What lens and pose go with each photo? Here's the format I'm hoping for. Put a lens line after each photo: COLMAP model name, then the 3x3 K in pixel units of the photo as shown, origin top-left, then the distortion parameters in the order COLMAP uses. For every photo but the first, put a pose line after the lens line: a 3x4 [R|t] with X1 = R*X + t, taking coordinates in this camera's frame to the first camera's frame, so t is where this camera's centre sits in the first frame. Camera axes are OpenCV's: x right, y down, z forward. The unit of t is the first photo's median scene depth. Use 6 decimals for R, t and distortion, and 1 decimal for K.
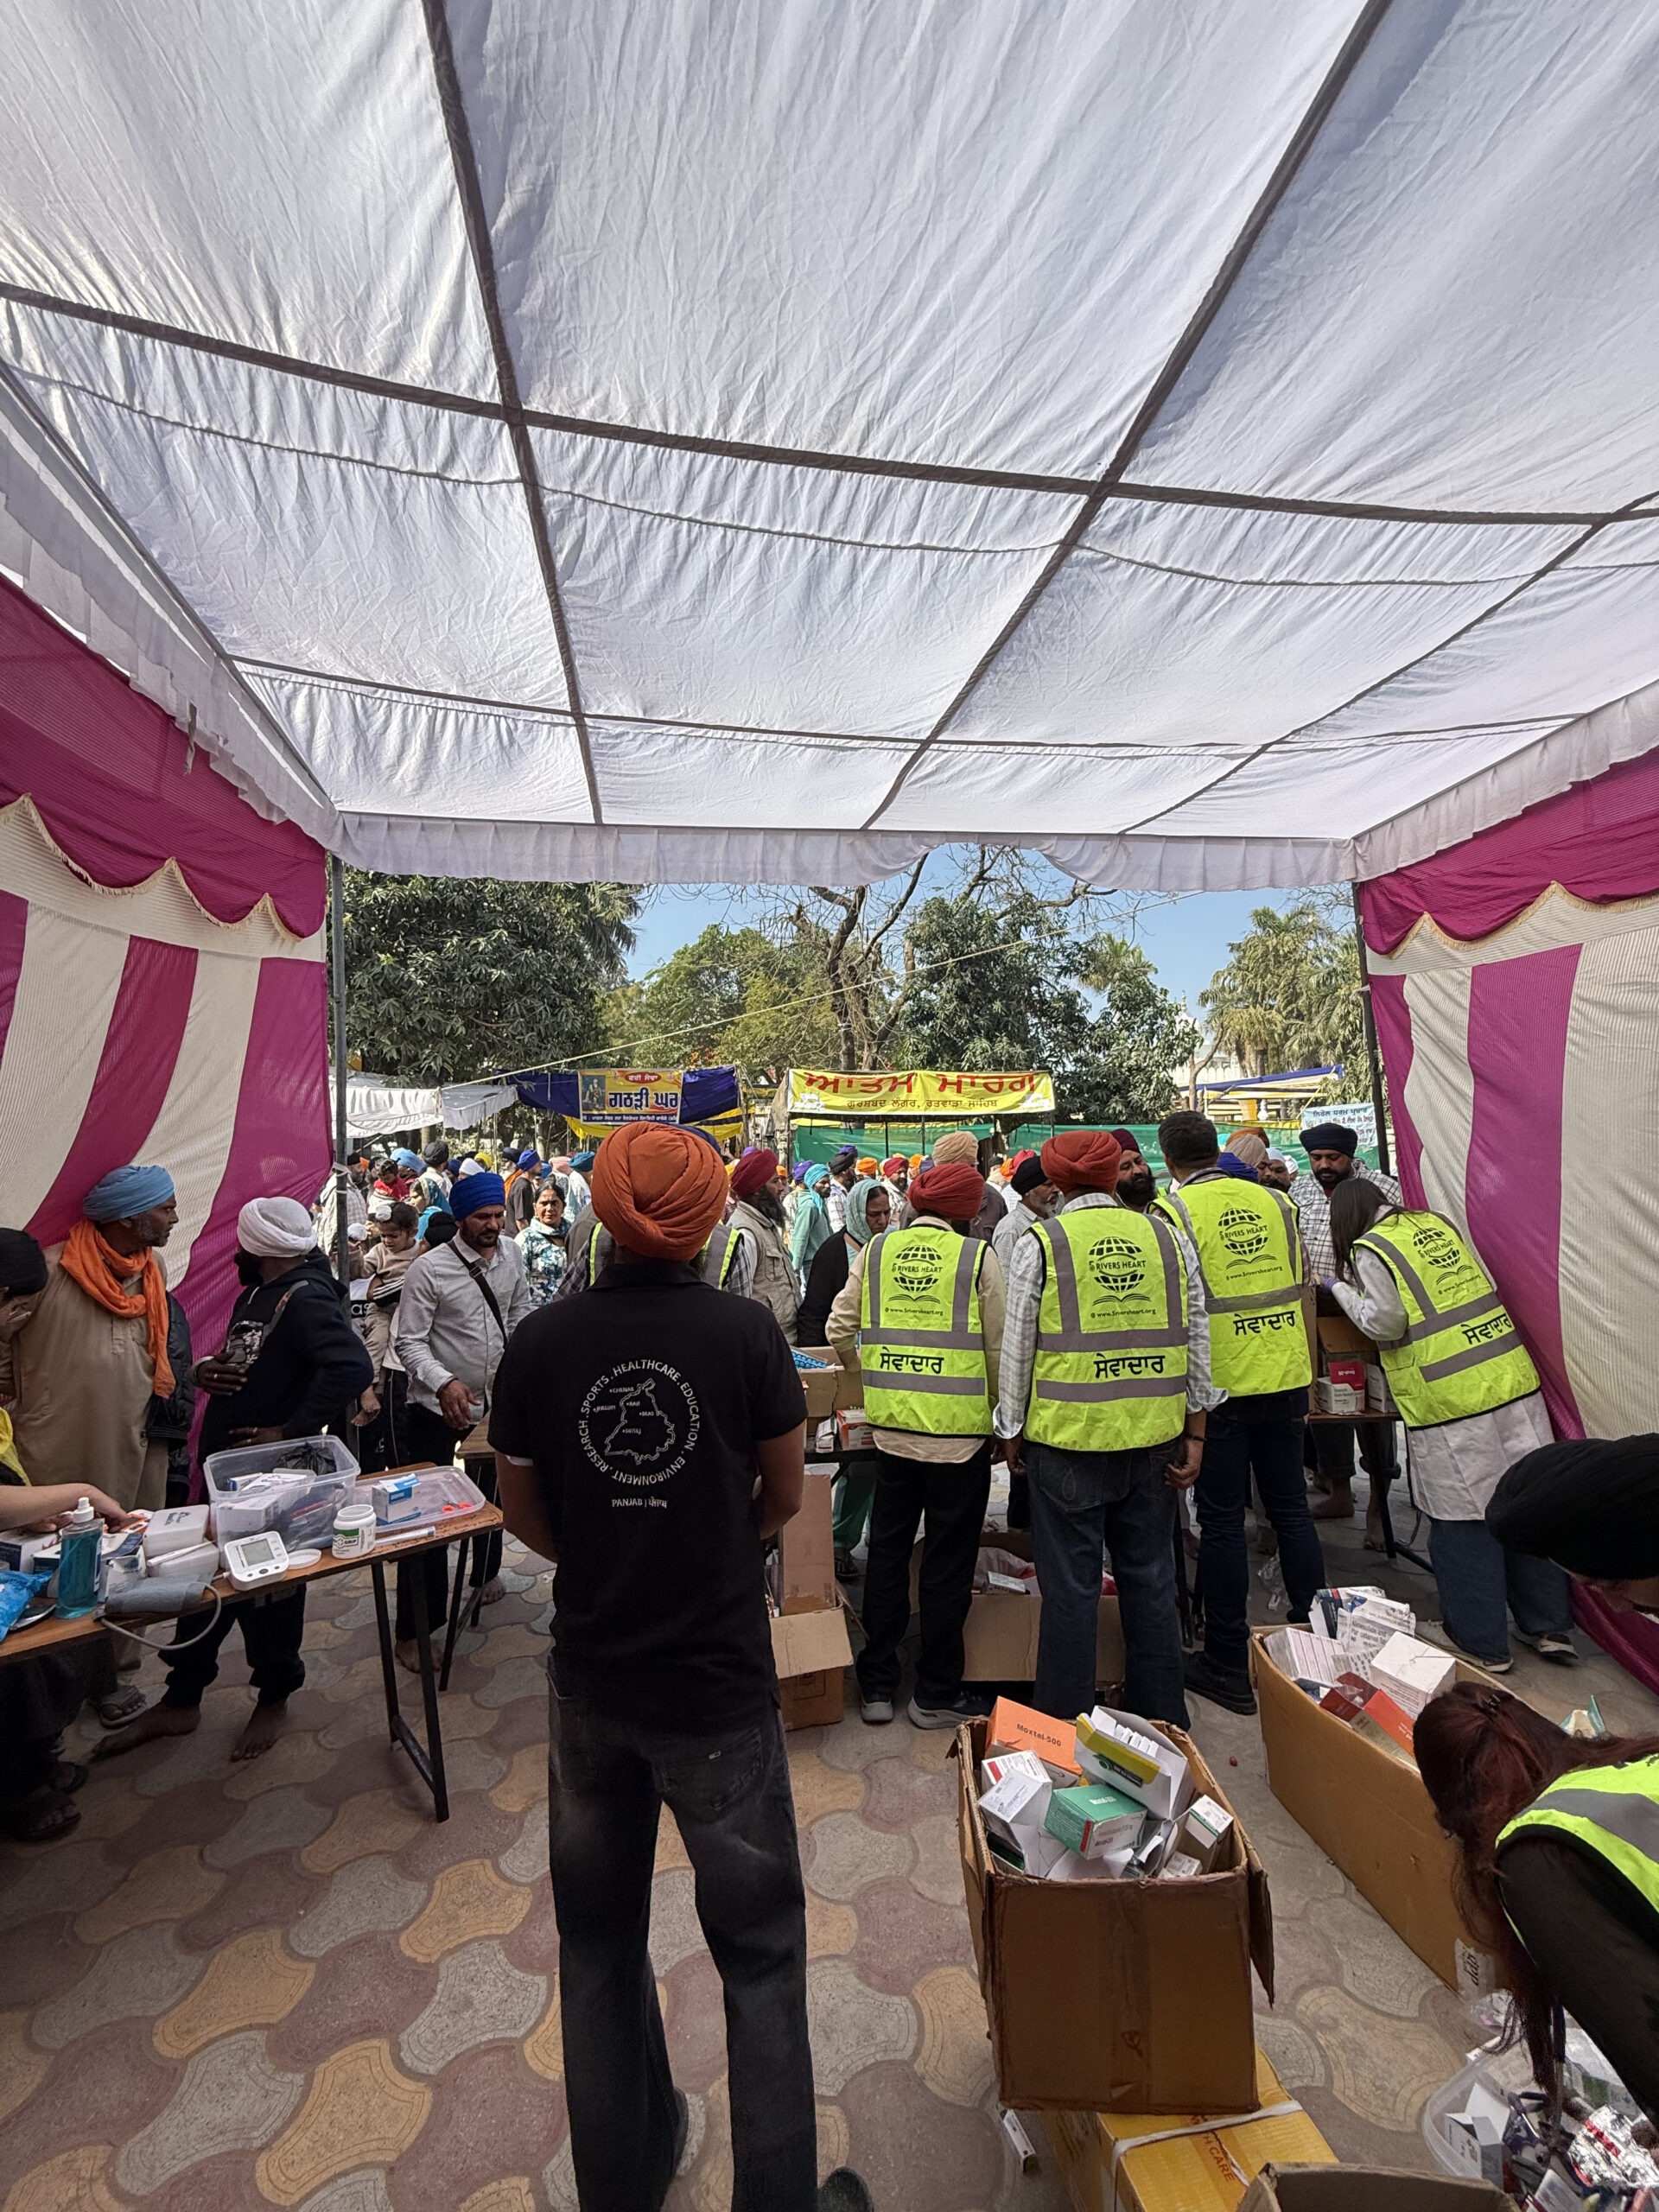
lens RADIAL K [[874.7, 0, 833.9], [0, 874.7, 1103.3], [0, 0, 1]] dist [-0.004643, 0.000637]
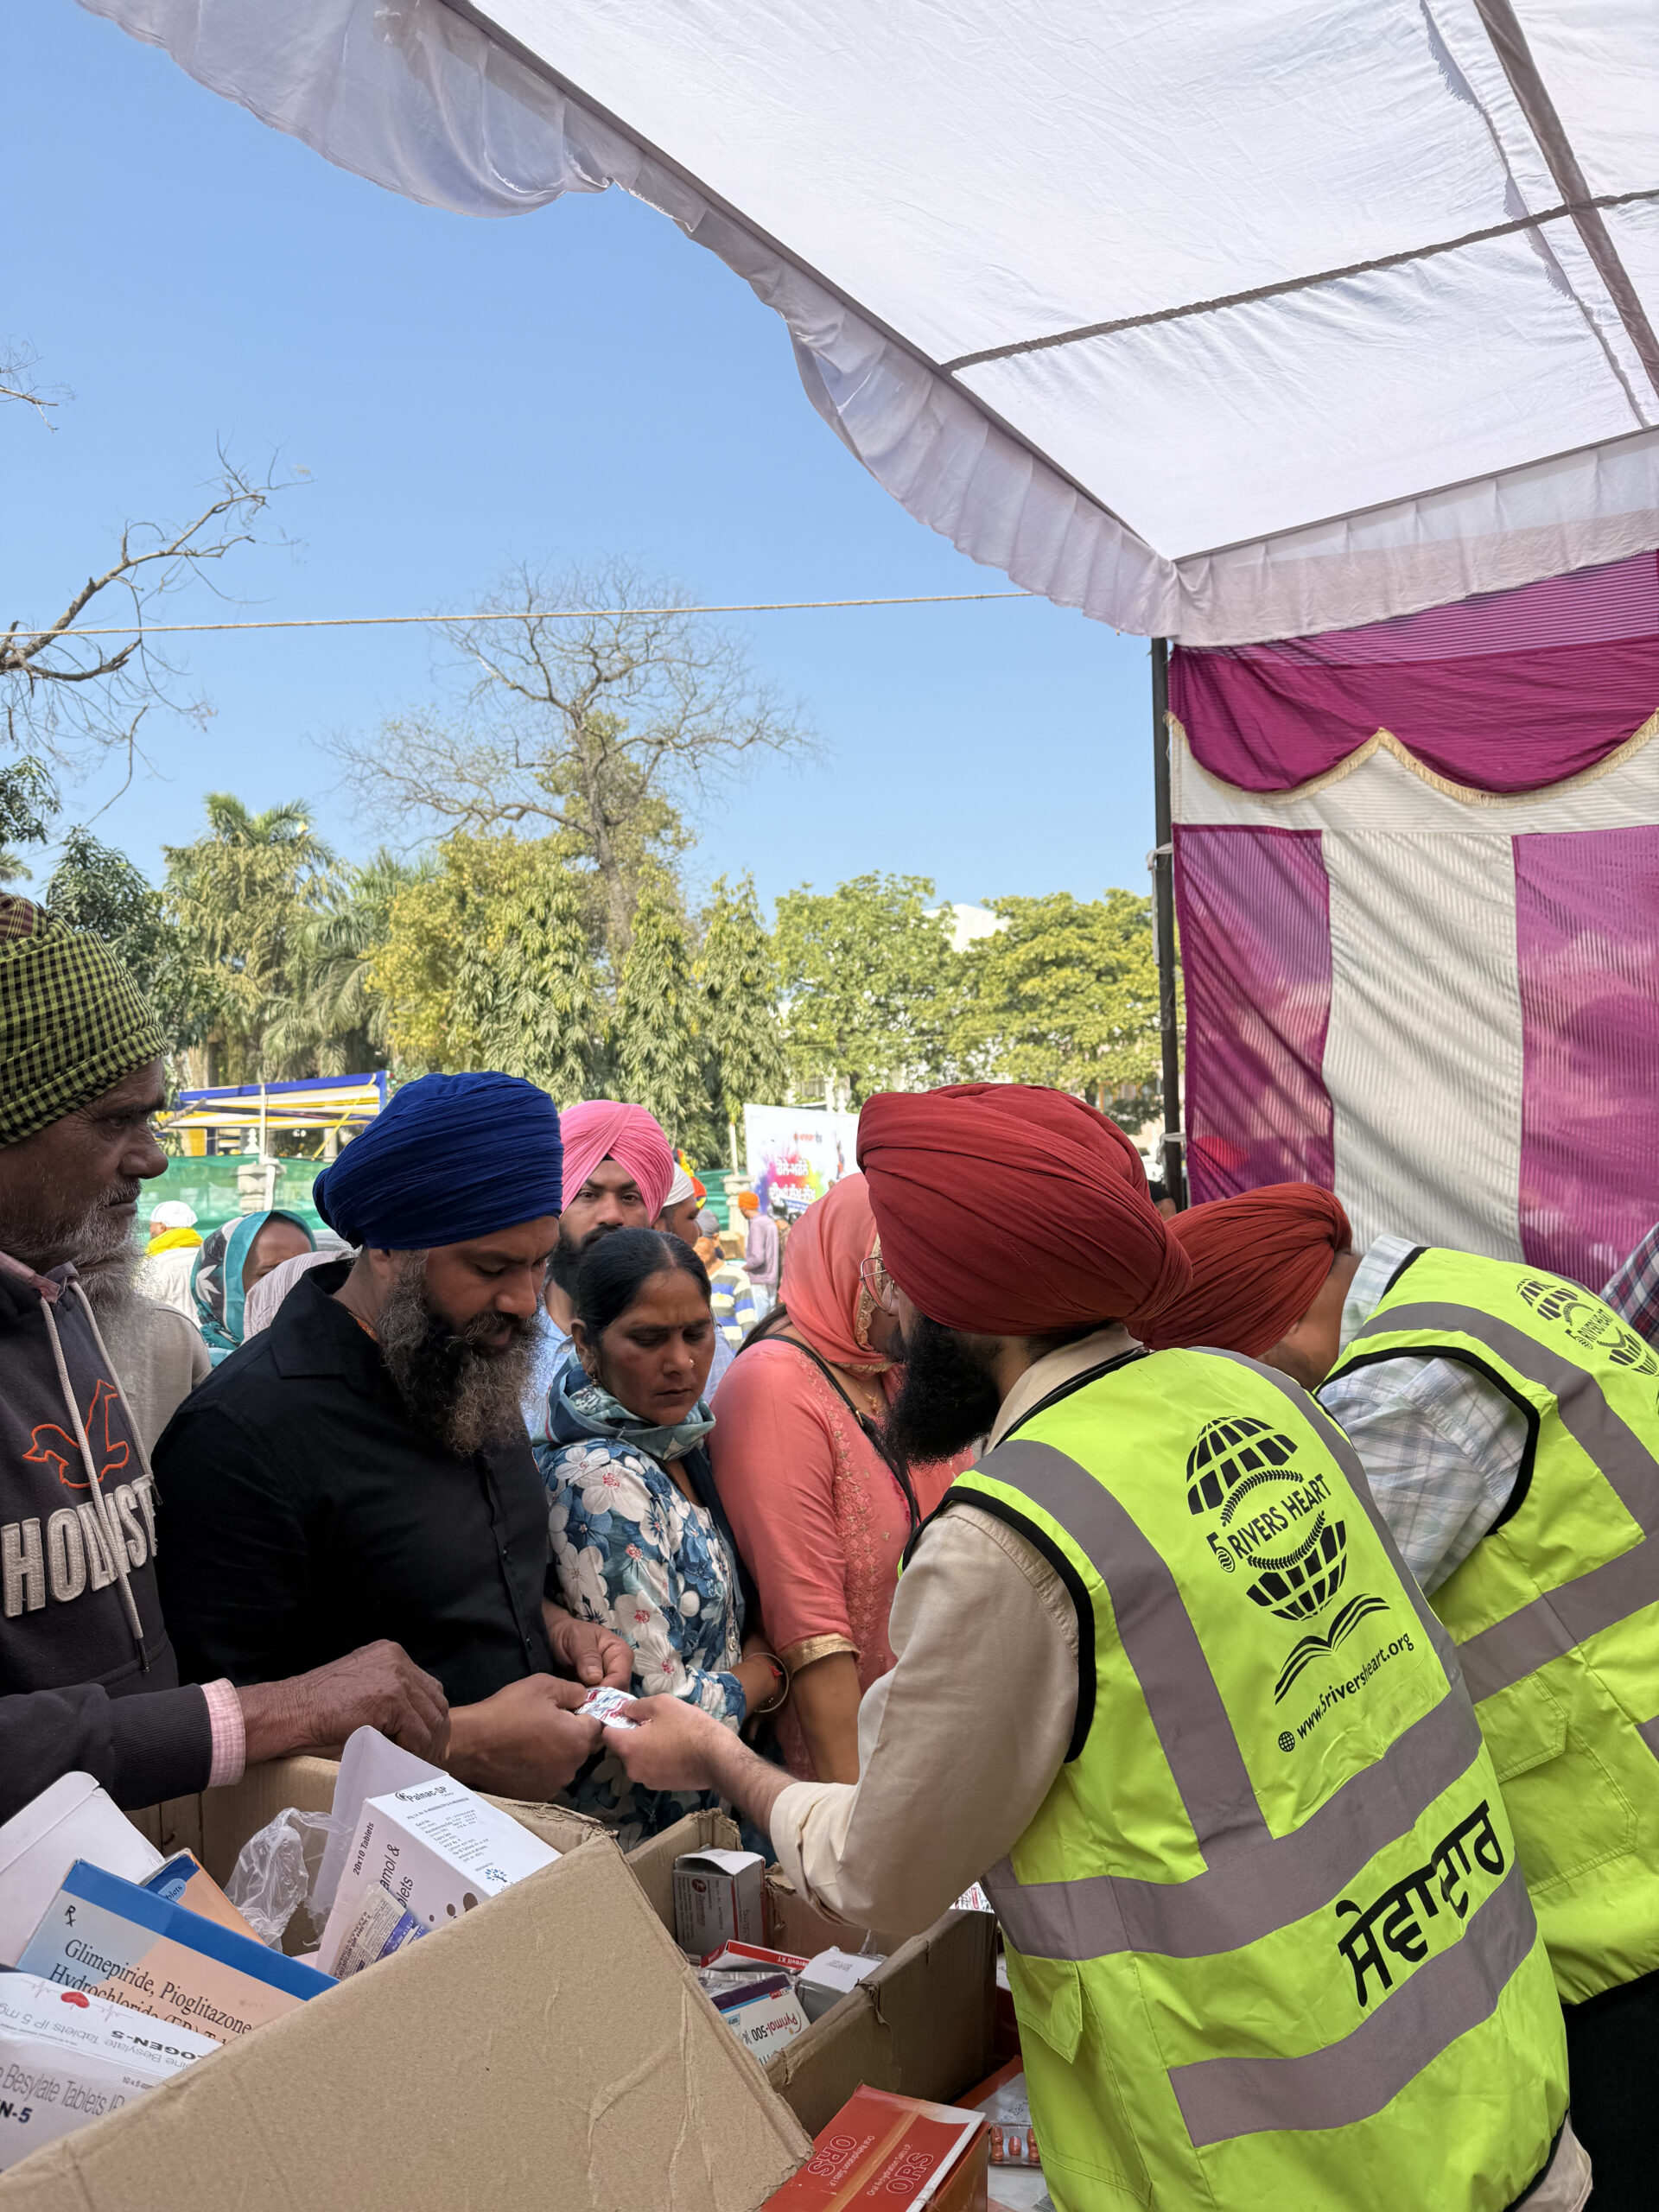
lens RADIAL K [[1539.6, 0, 842.7], [0, 1539.6, 1105.5], [0, 0, 1]] dist [0.019887, -0.044527]
pose [[0.641862, 0.045773, 0.765453, -0.265522], [-0.028196, 0.998951, -0.036093, 0.073129], [-0.766302, 0.001584, 0.642479, 0.607147]]
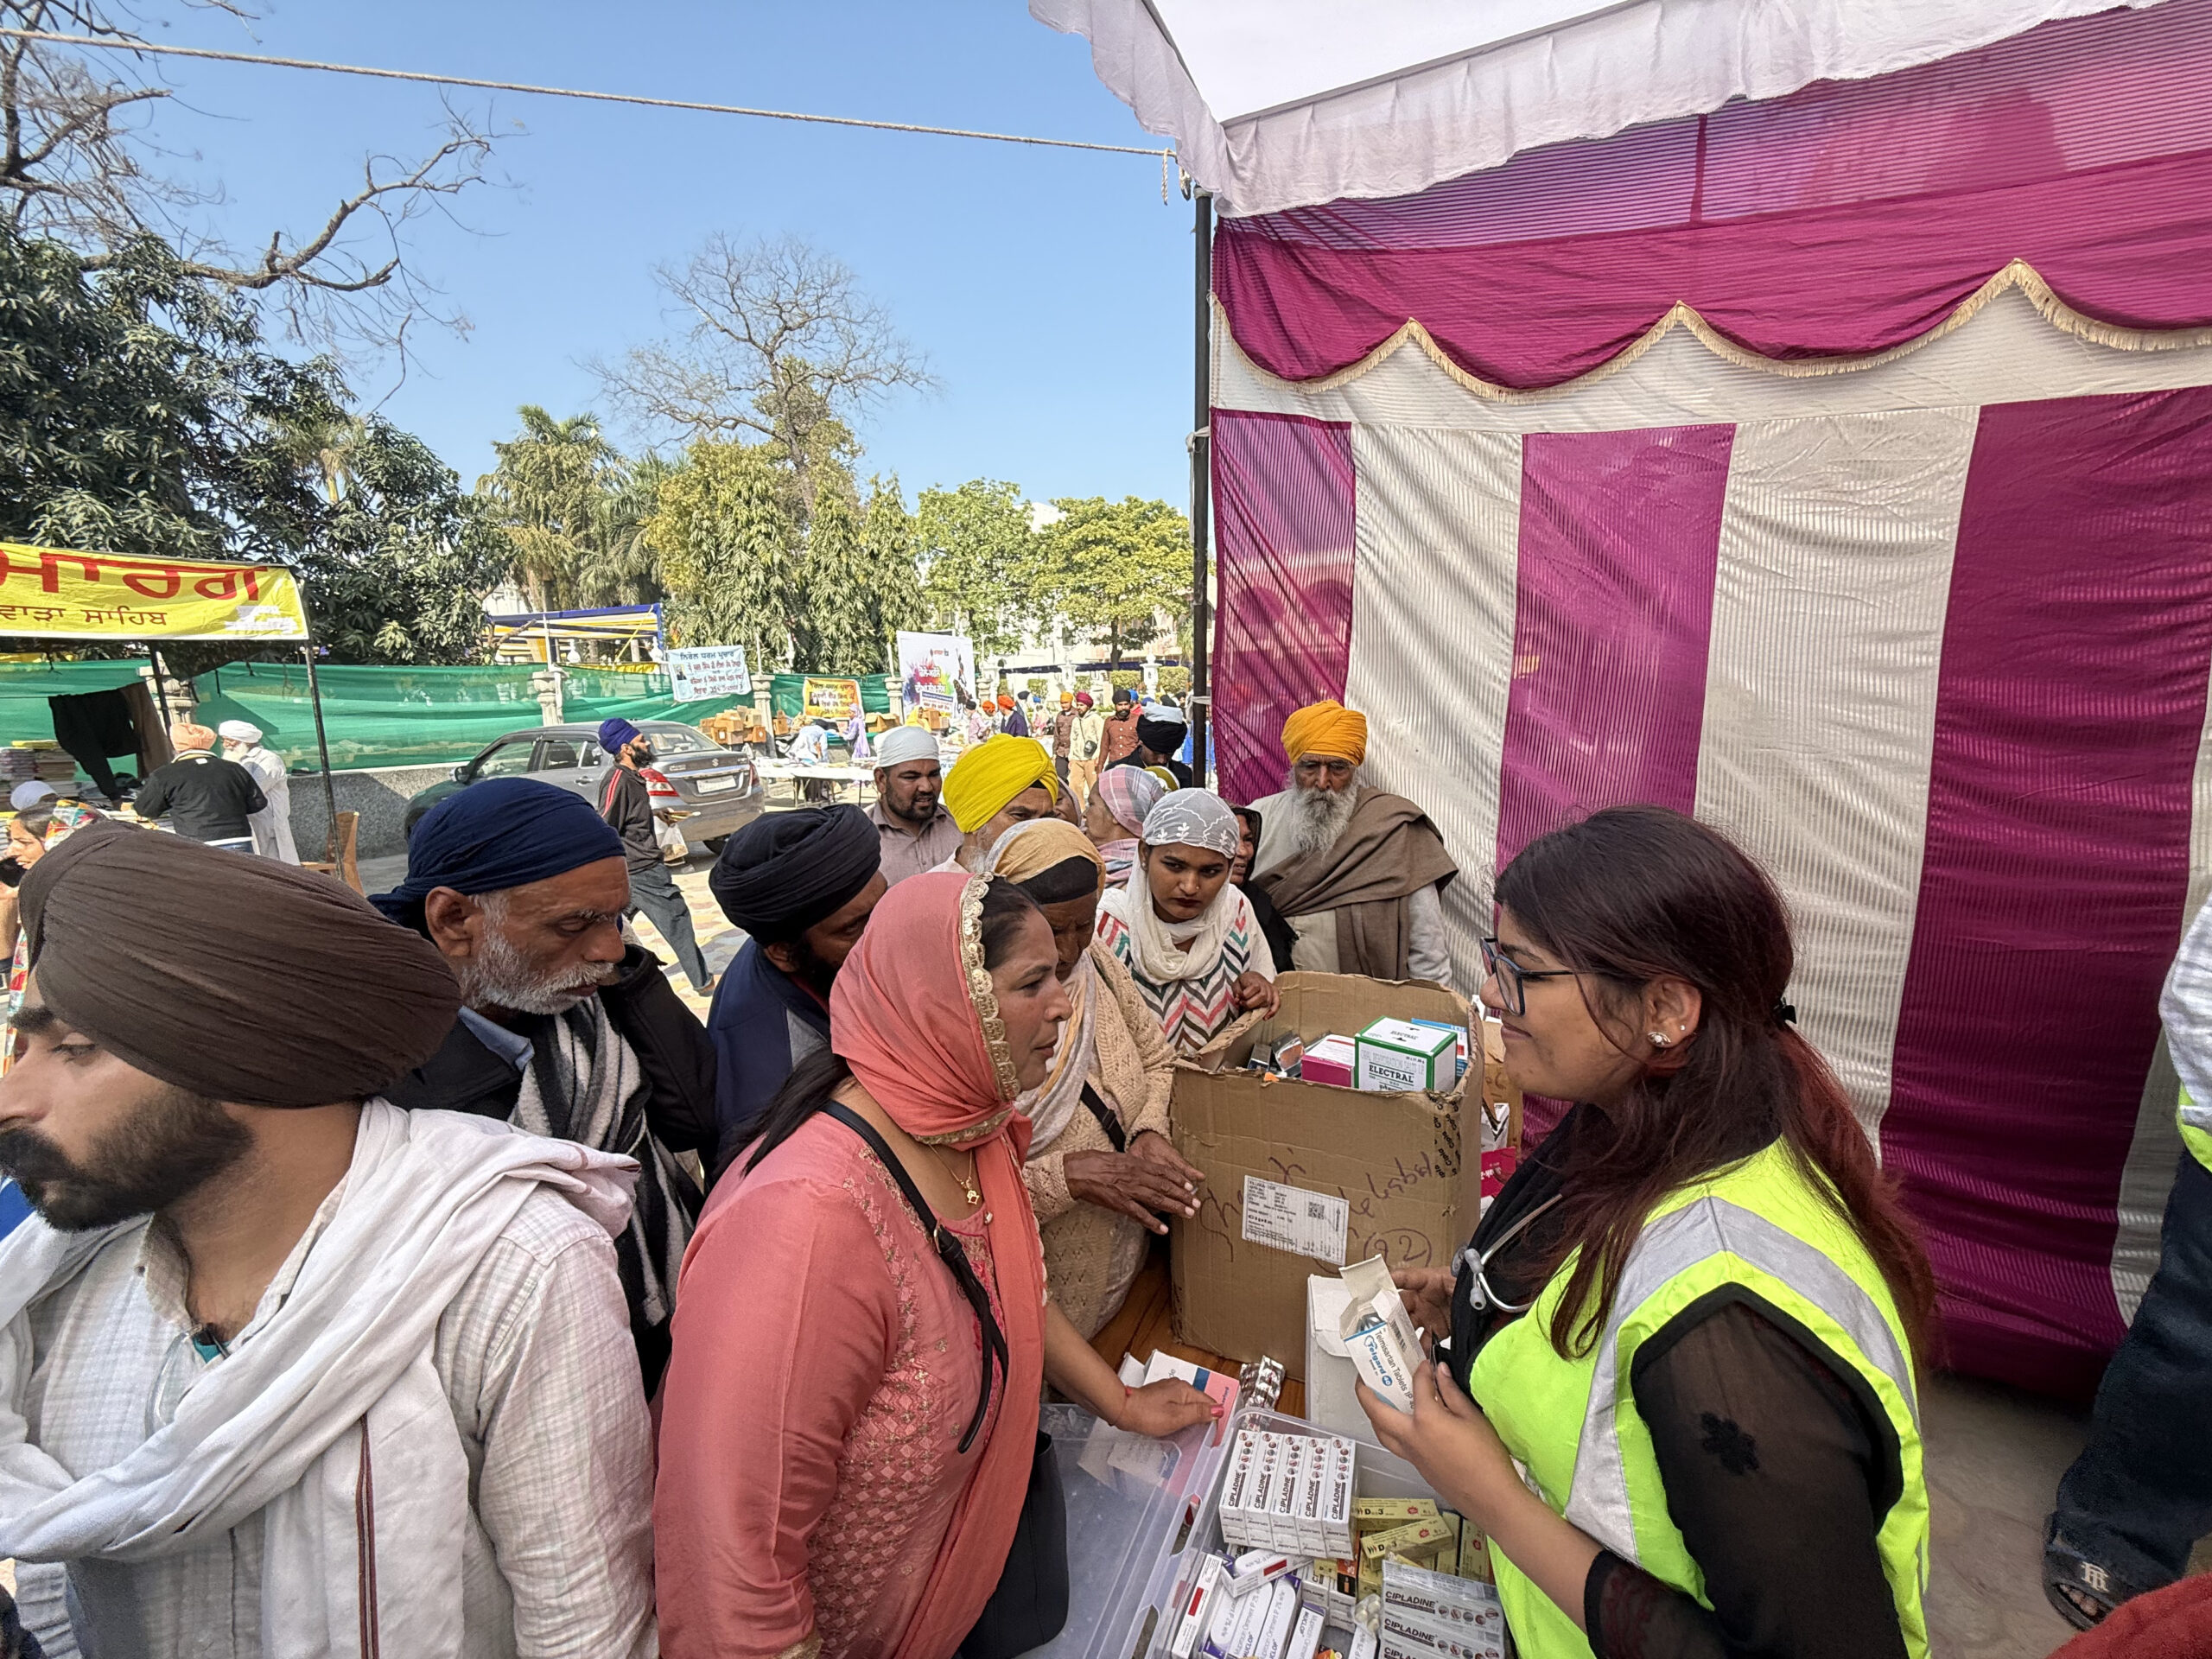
lens RADIAL K [[874.7, 0, 1115.4], [0, 874.7, 831.8], [0, 0, 1]] dist [-0.004643, 0.000637]
pose [[0.509177, -0.142033, 0.848862, 0.054060], [-0.037682, 0.981664, 0.186857, 0.021319], [-0.859837, -0.127130, 0.494488, 0.812218]]
